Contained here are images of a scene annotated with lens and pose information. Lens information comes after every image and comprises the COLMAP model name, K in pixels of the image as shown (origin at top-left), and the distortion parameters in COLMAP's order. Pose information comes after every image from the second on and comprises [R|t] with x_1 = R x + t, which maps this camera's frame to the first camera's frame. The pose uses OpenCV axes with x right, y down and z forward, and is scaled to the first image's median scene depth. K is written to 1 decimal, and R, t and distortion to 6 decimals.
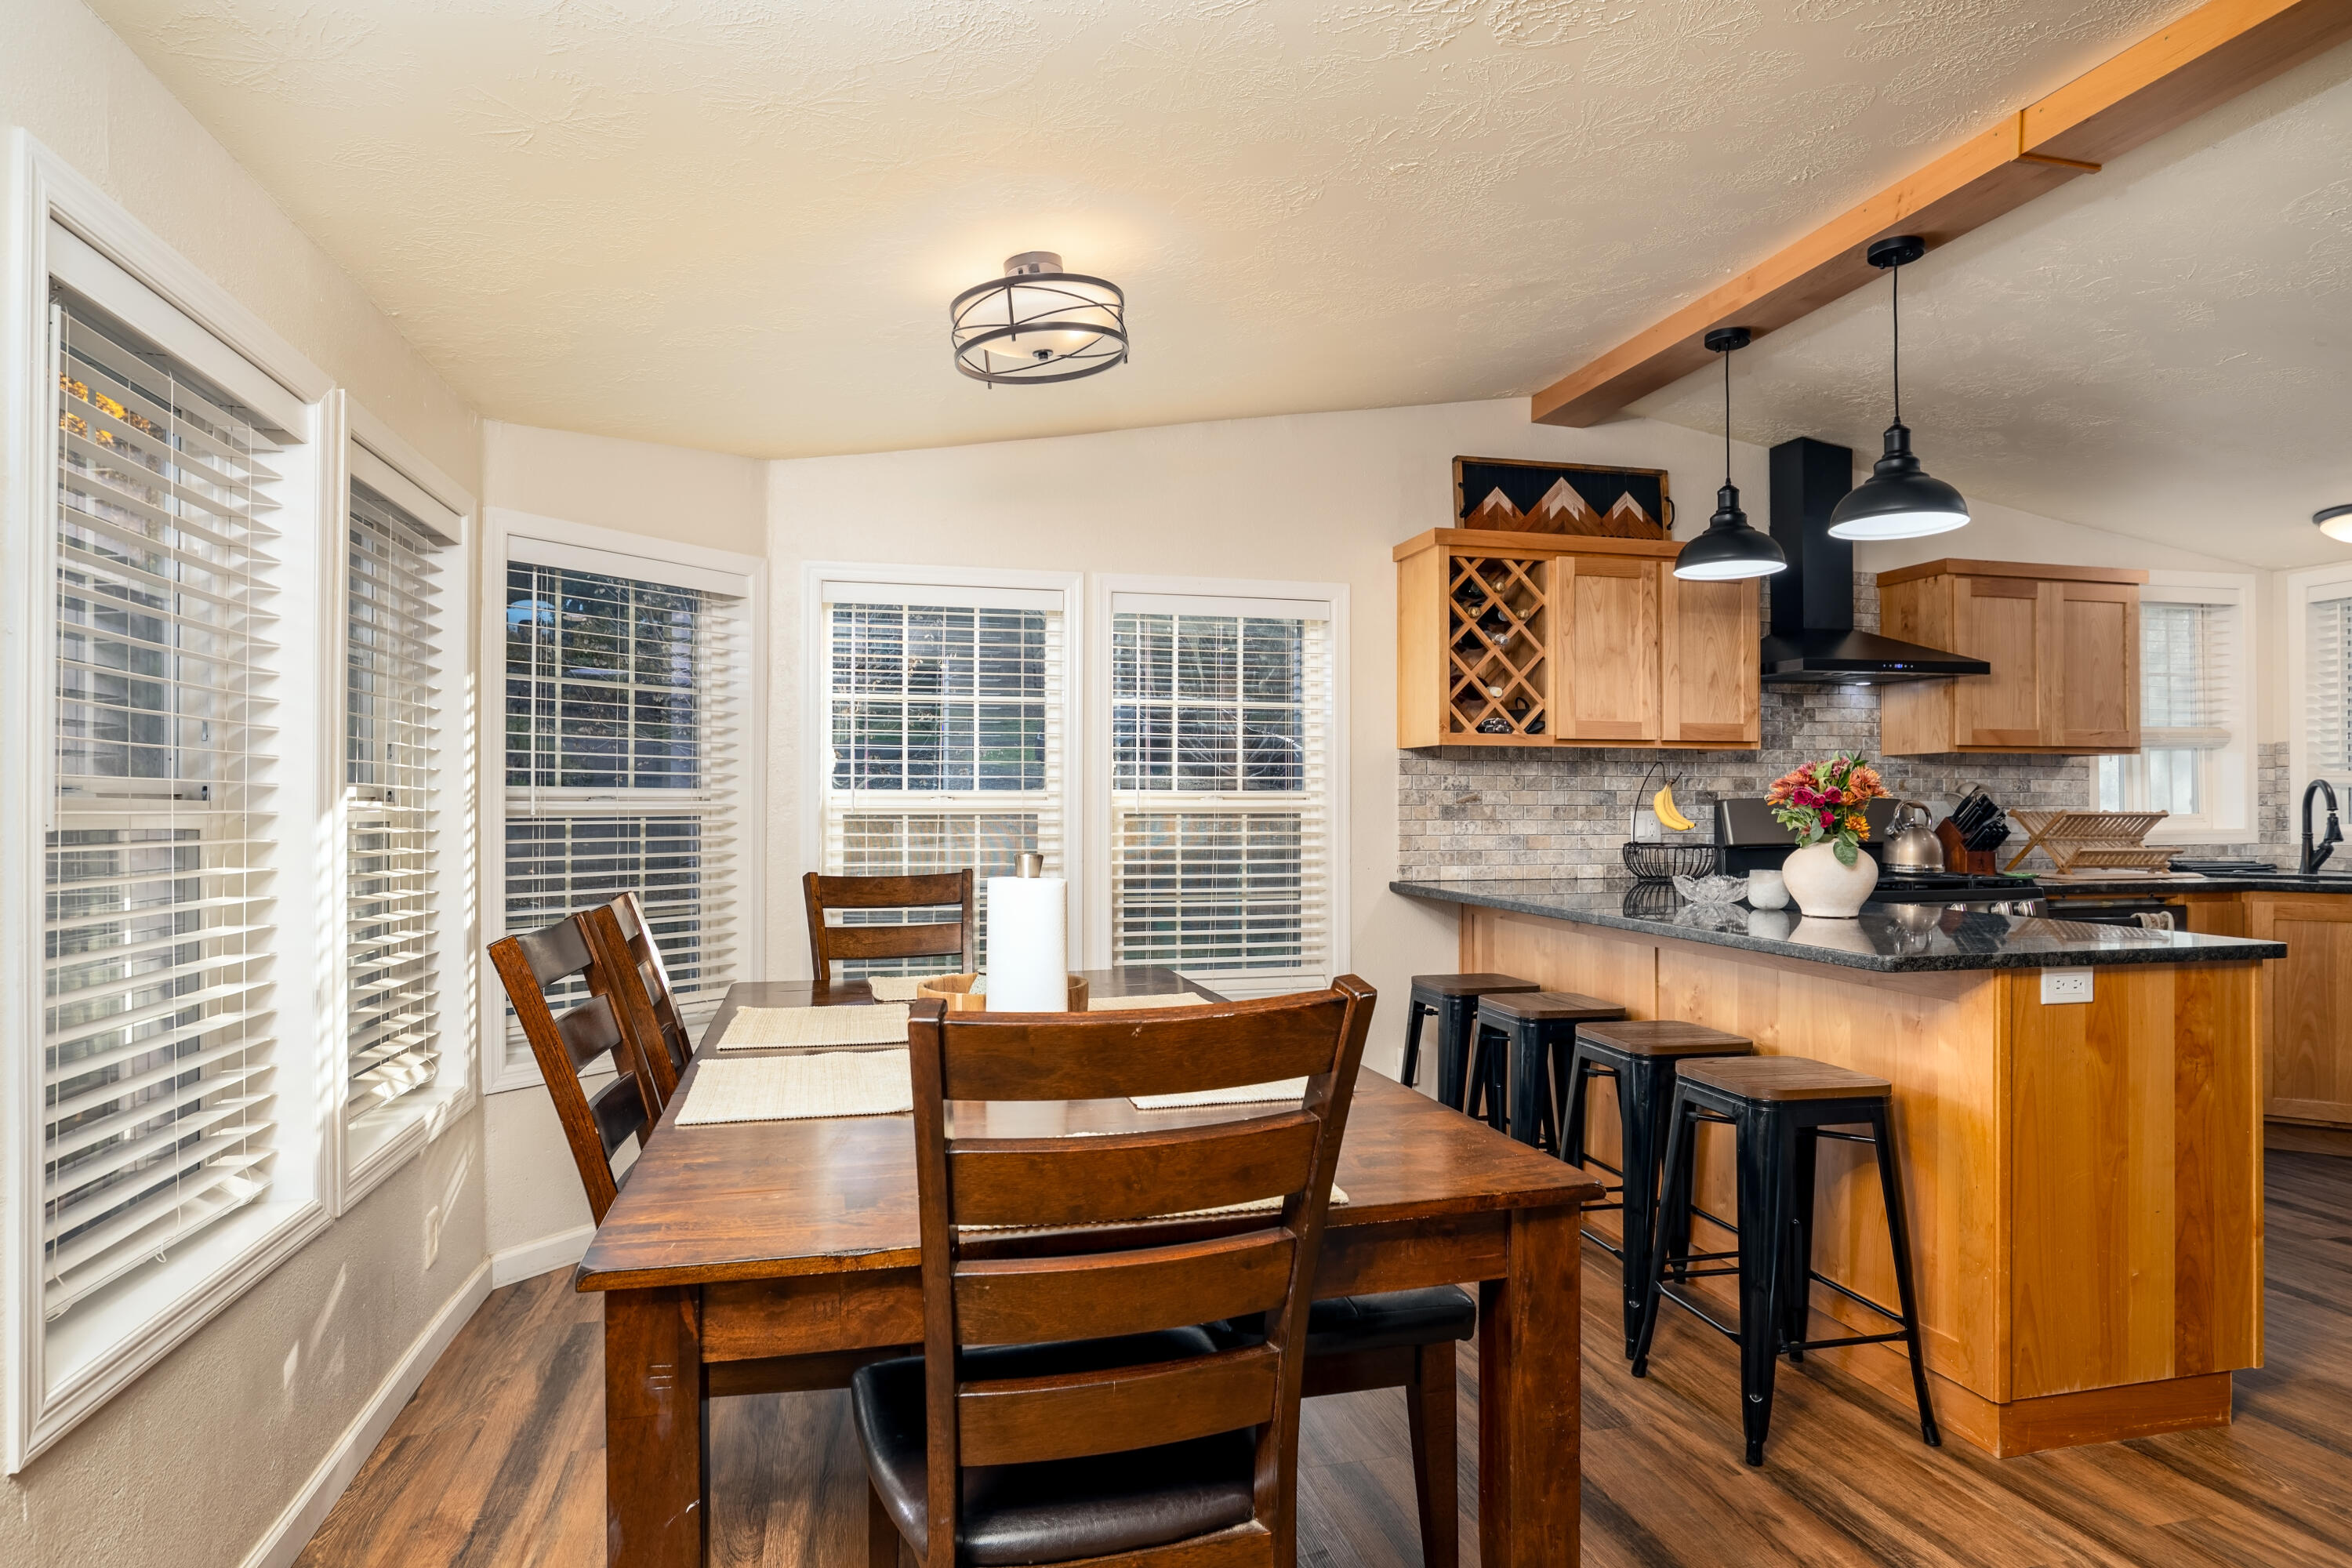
lens RADIAL K [[1331.7, 0, 1178.8], [0, 1331.7, 786.8], [0, 0, 1]] dist [-0.026666, 0.011406]
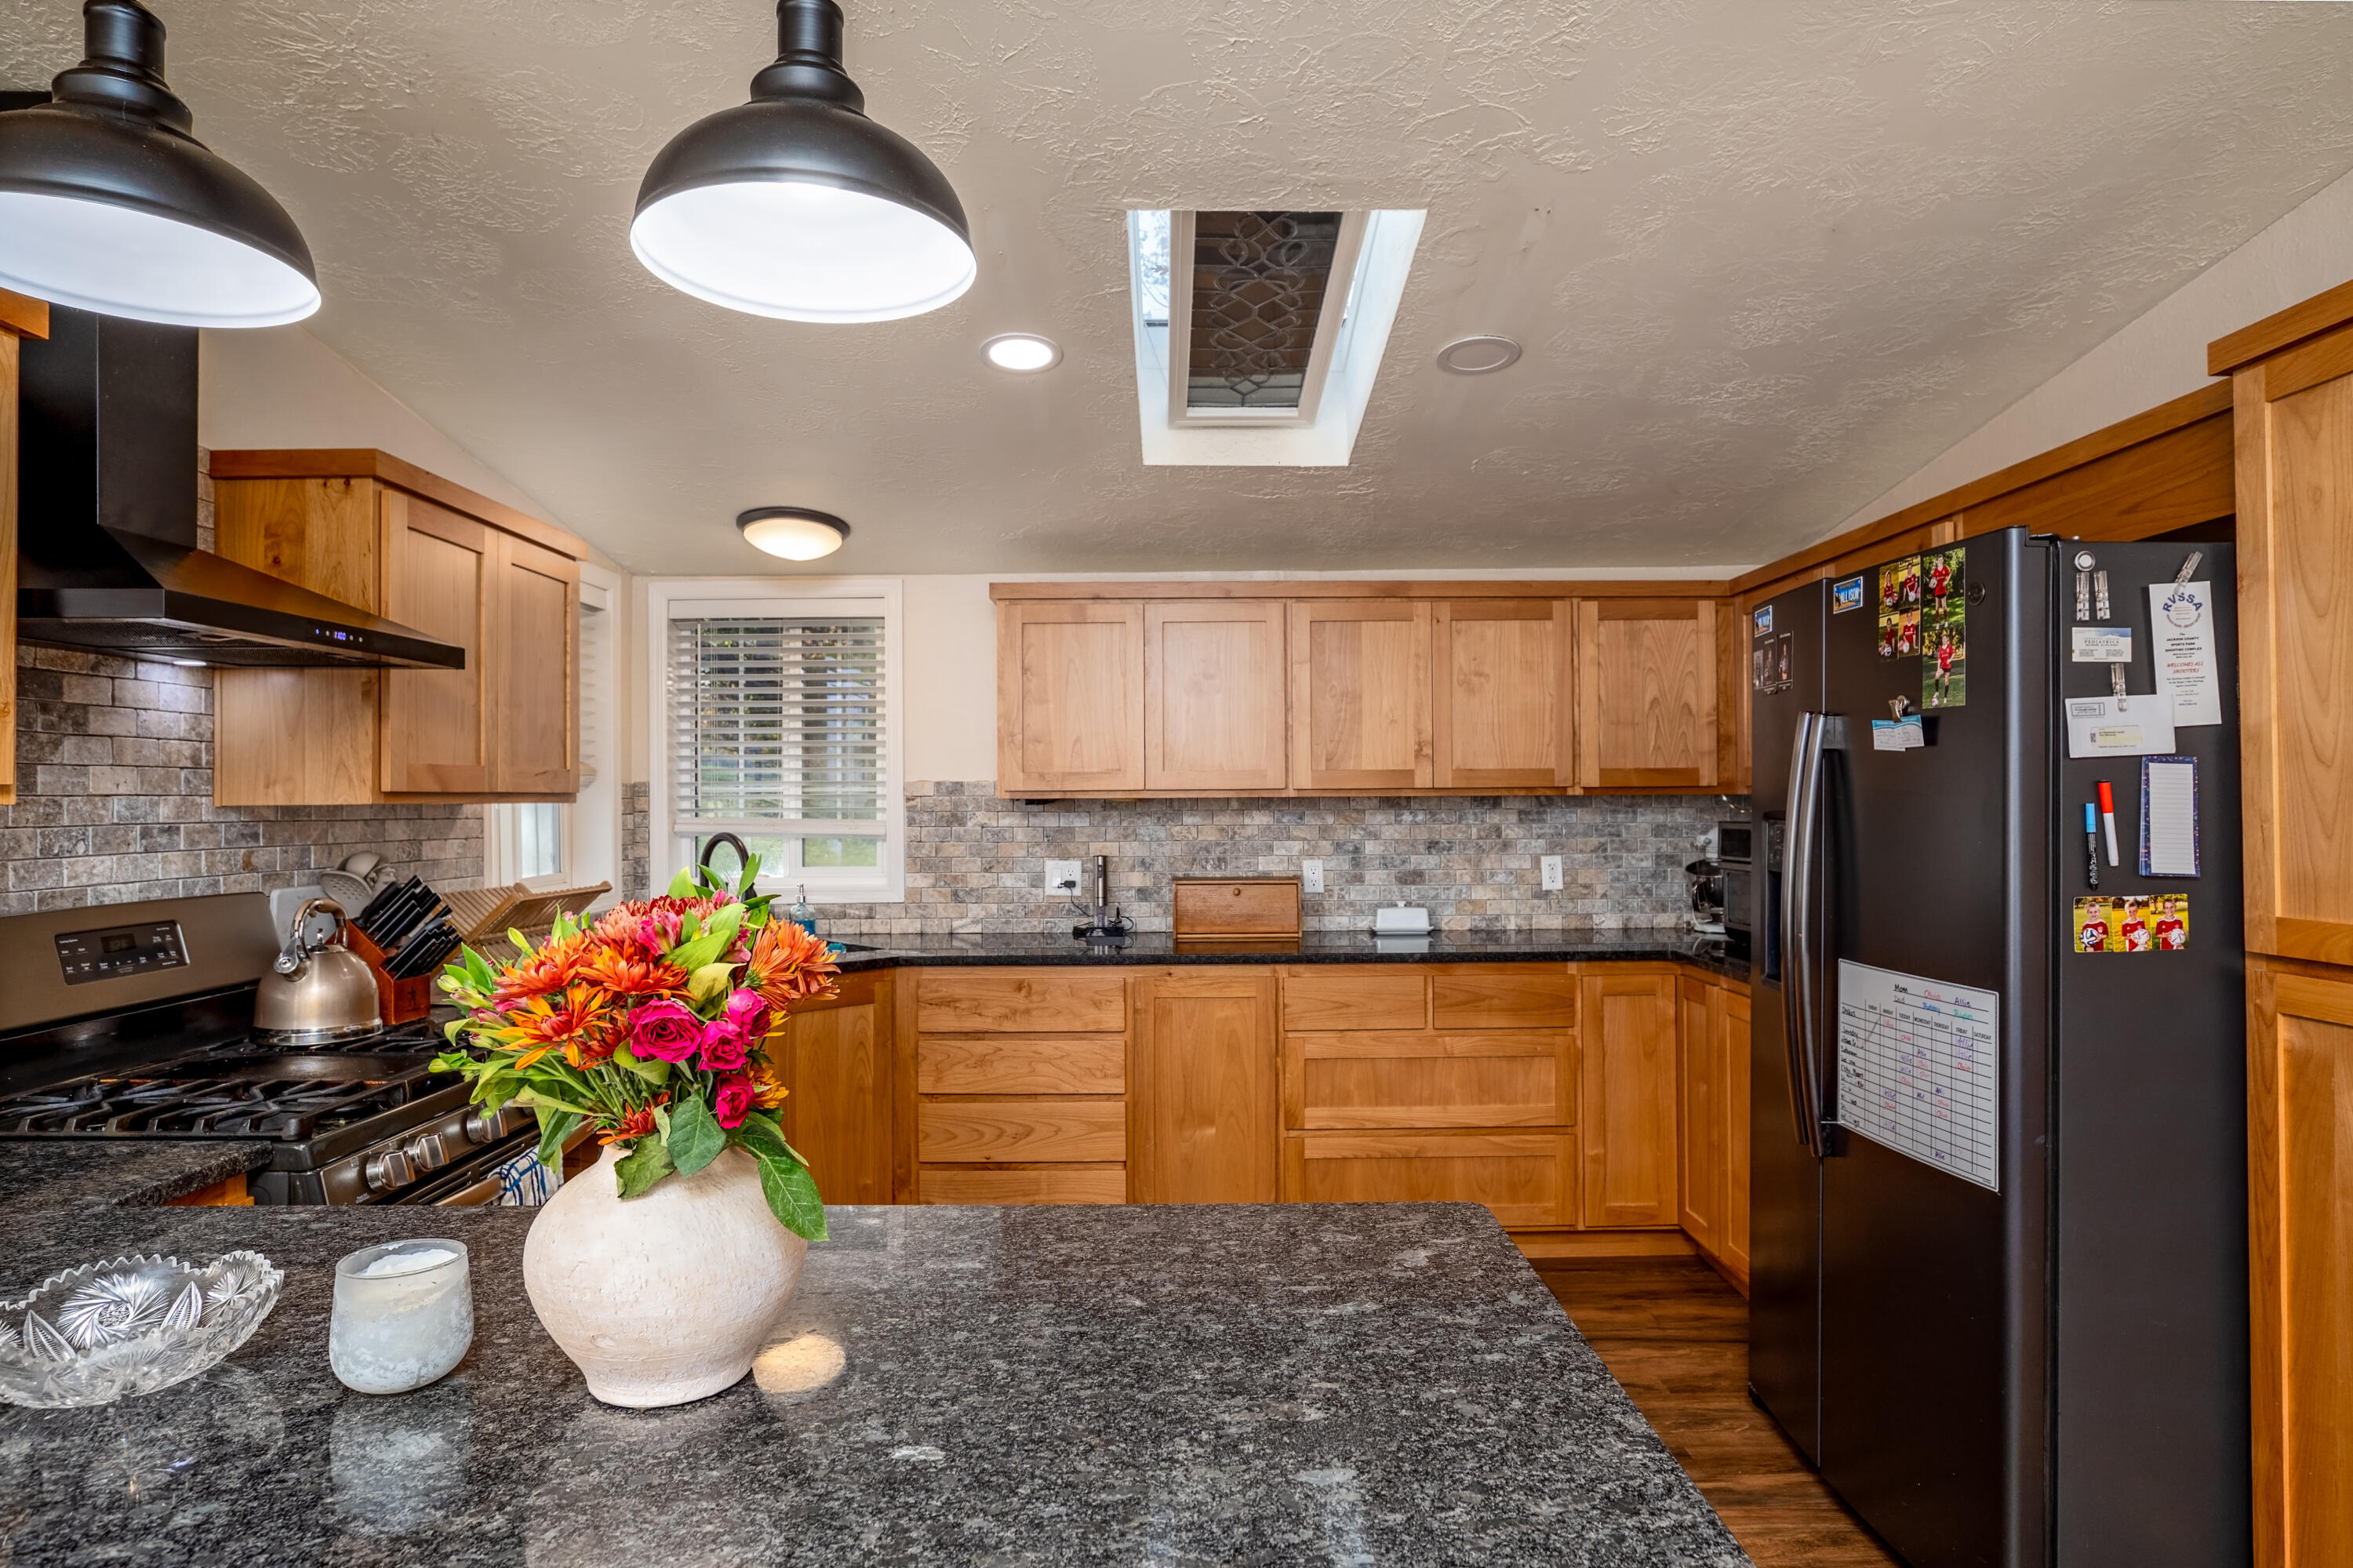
lens RADIAL K [[1332.3, 0, 1183.5], [0, 1332.3, 779.6], [0, 0, 1]] dist [-0.026666, 0.011406]
pose [[0.260957, 0.013880, 0.965251, 0.138160], [-0.003916, 0.999904, -0.013319, -0.029143], [-0.965342, -0.000305, 0.260987, 0.512133]]
